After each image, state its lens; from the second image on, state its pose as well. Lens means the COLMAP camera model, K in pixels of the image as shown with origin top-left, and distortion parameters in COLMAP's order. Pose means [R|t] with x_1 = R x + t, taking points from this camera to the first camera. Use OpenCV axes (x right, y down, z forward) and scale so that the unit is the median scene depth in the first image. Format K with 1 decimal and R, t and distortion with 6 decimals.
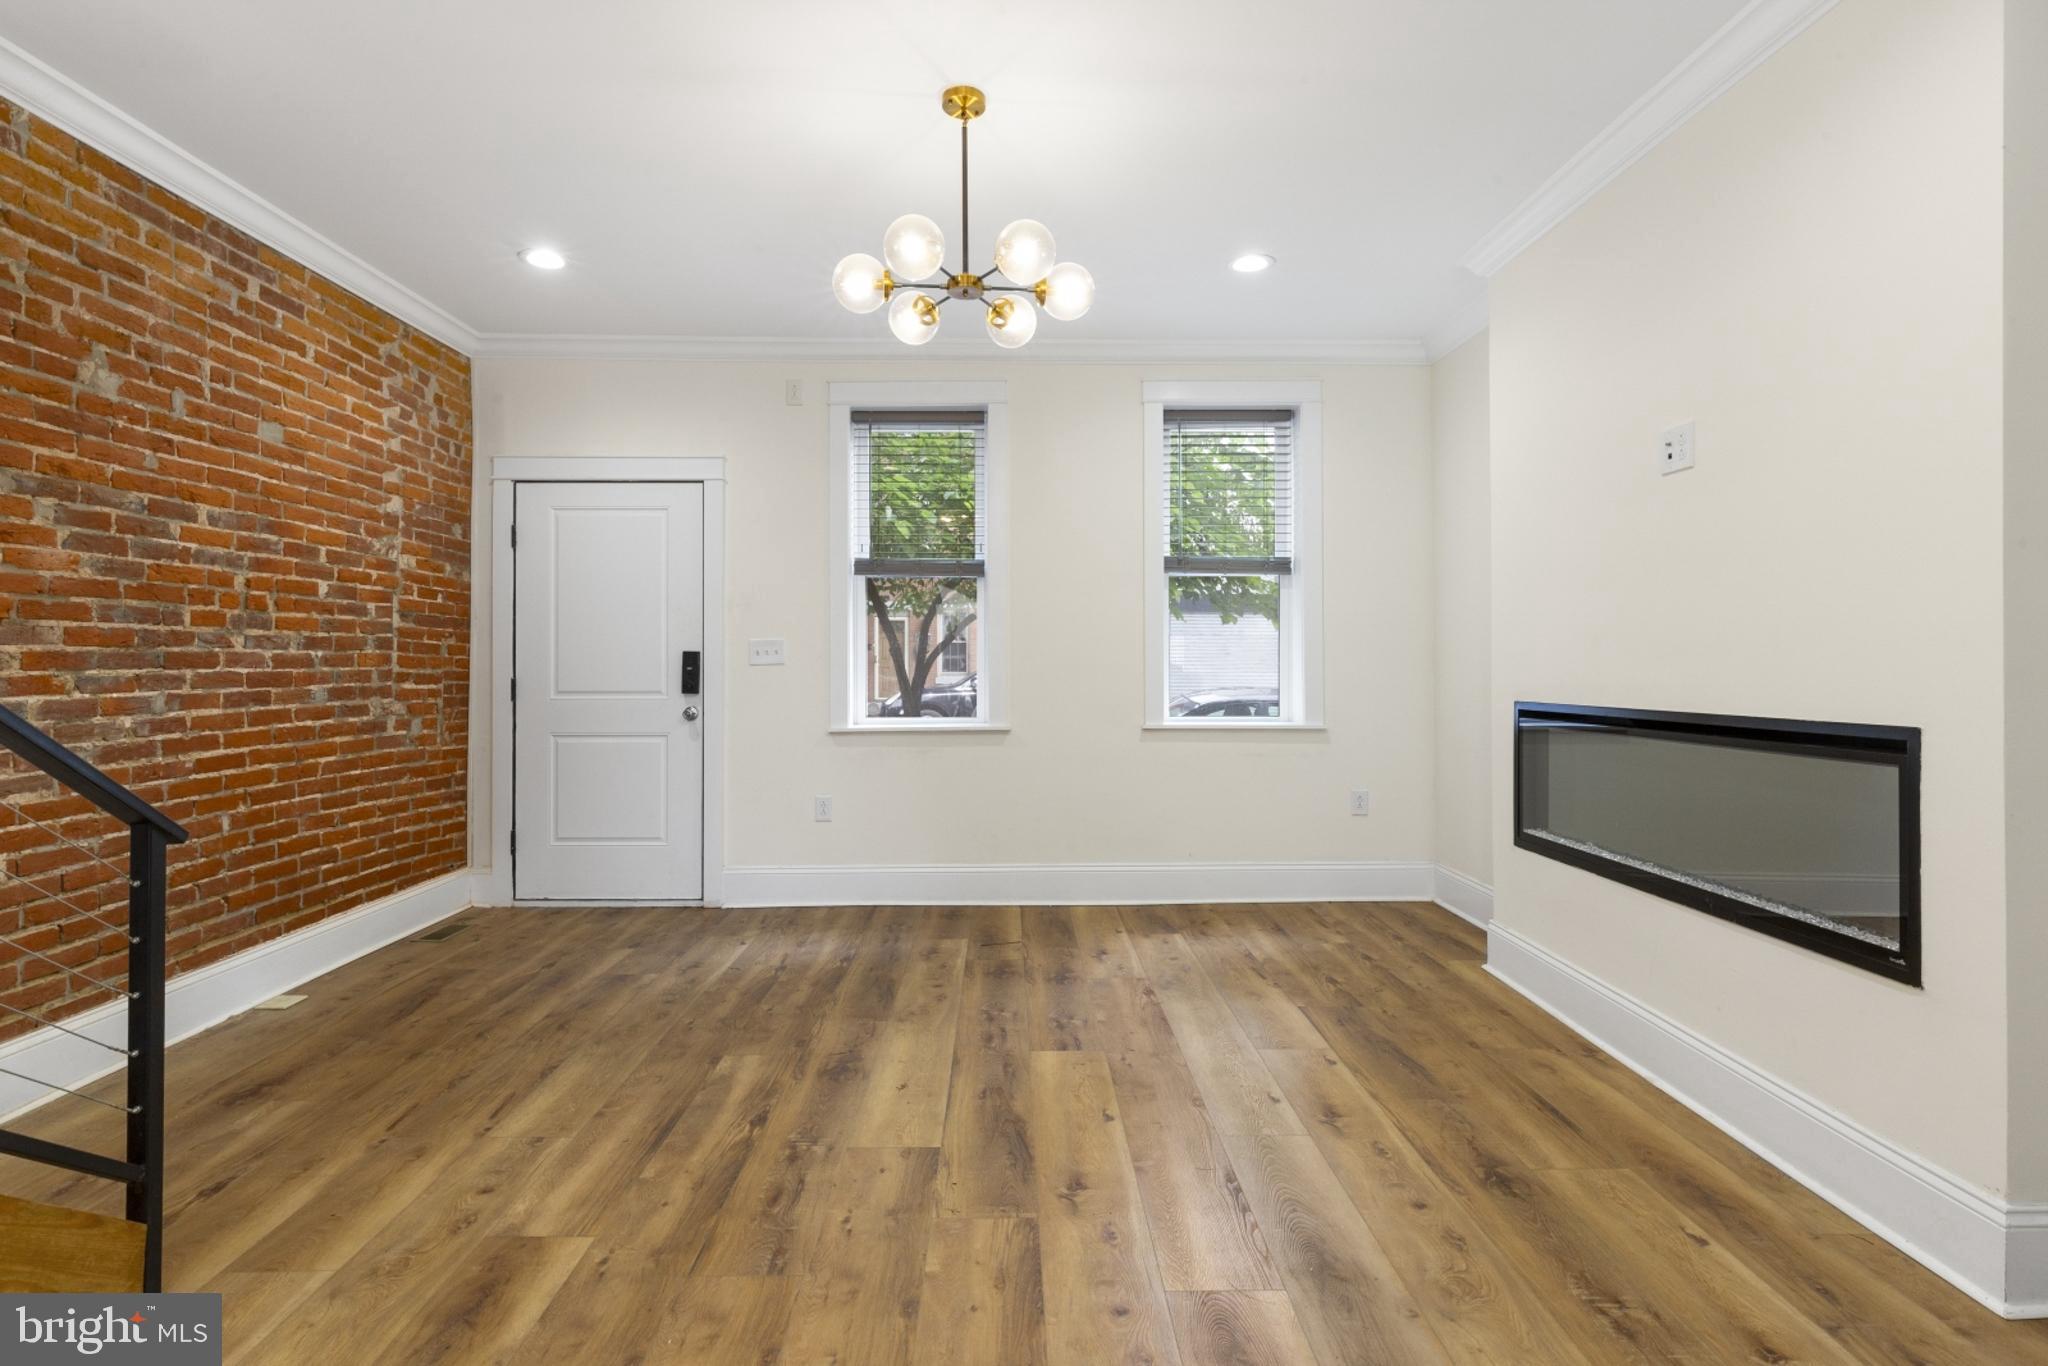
lens RADIAL K [[987.4, 0, 1015.5], [0, 987.4, 646.5], [0, 0, 1]] dist [0.003579, -0.000129]
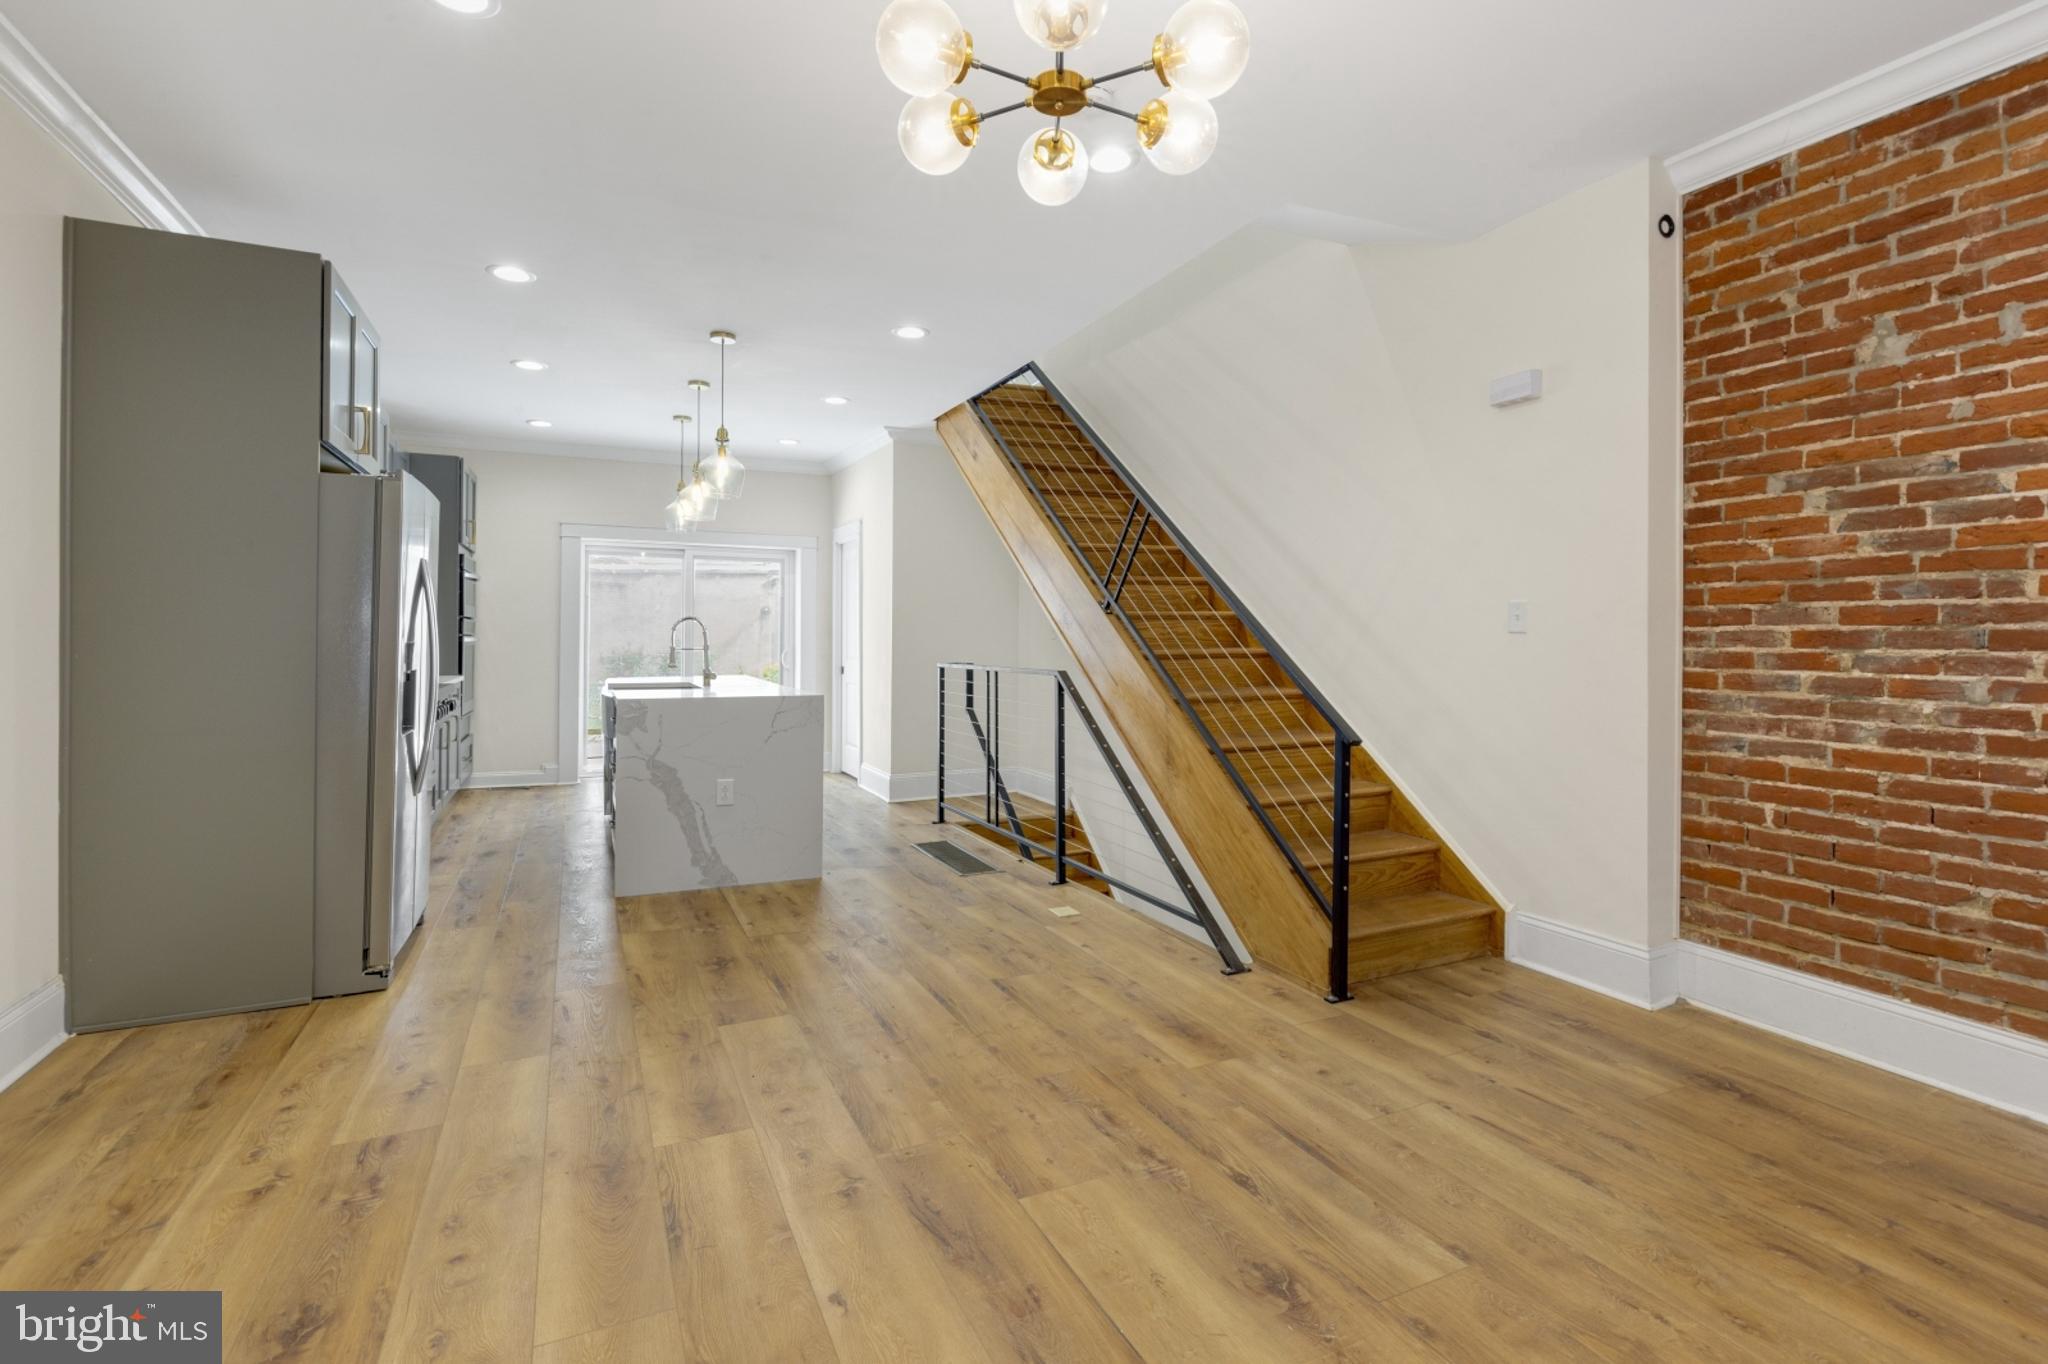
lens RADIAL K [[952.1, 0, 1029.3], [0, 952.1, 628.9], [0, 0, 1]] dist [-0.001484, 0.000534]
pose [[-0.907575, -0.000950, -0.419888, 0.194969], [0.005951, 0.999868, -0.015126, 0.011019], [0.419847, -0.016227, -0.907450, 1.287570]]
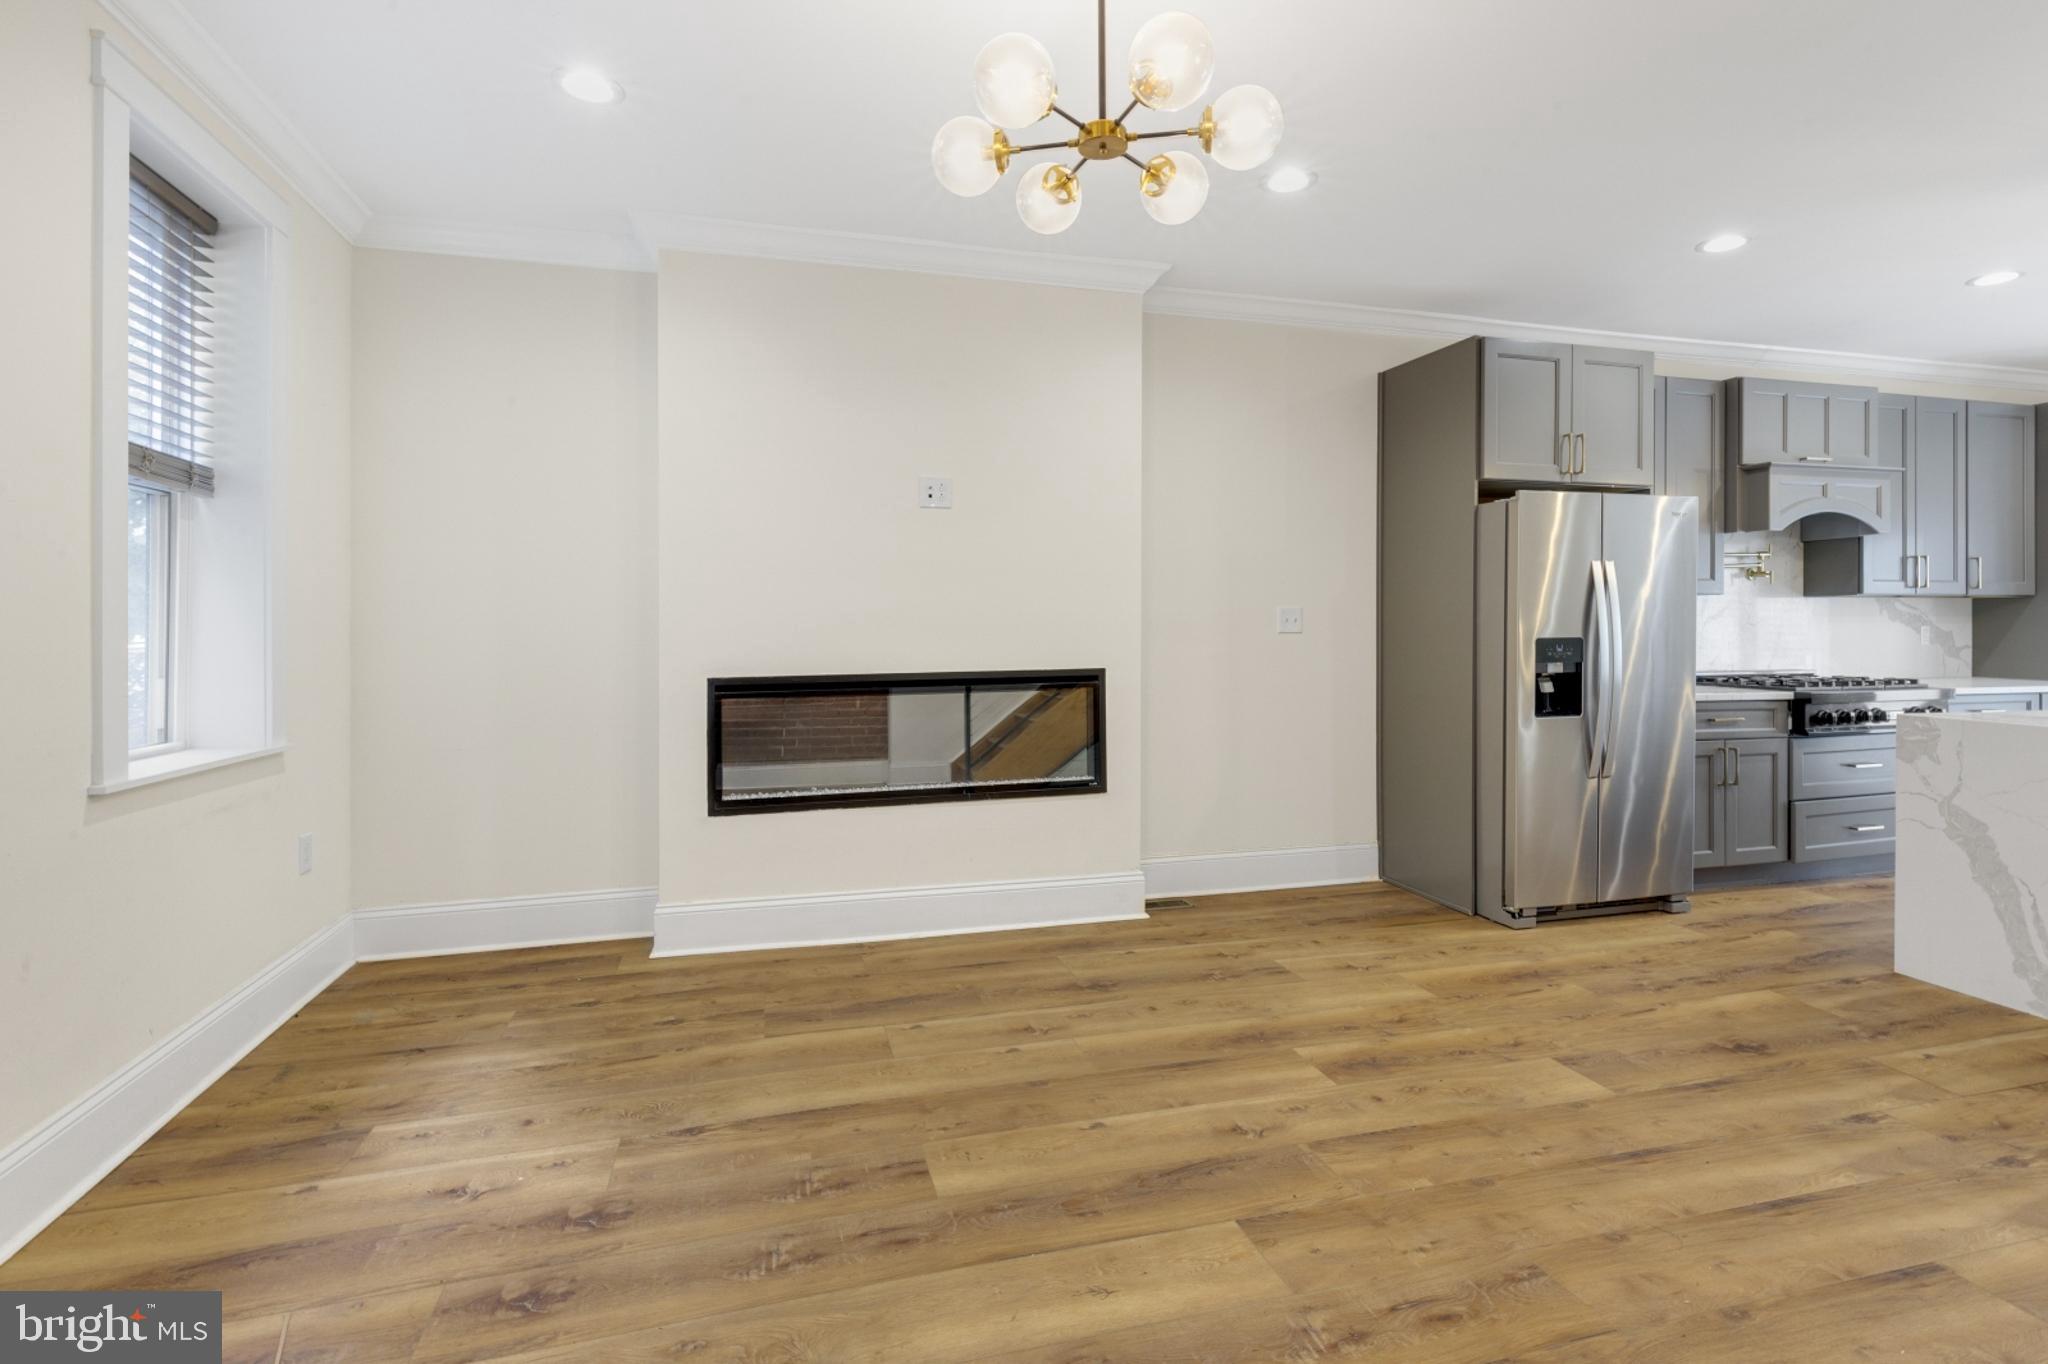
lens RADIAL K [[964.1, 0, 1020.2], [0, 964.1, 654.2], [0, 0, 1]] dist [0.002235, -0.000134]
pose [[-0.259597, -0.020526, 0.965499, -0.586708], [-0.007451, 0.999787, 0.019251, 0.008720], [-0.965688, -0.002196, -0.259695, 1.007265]]
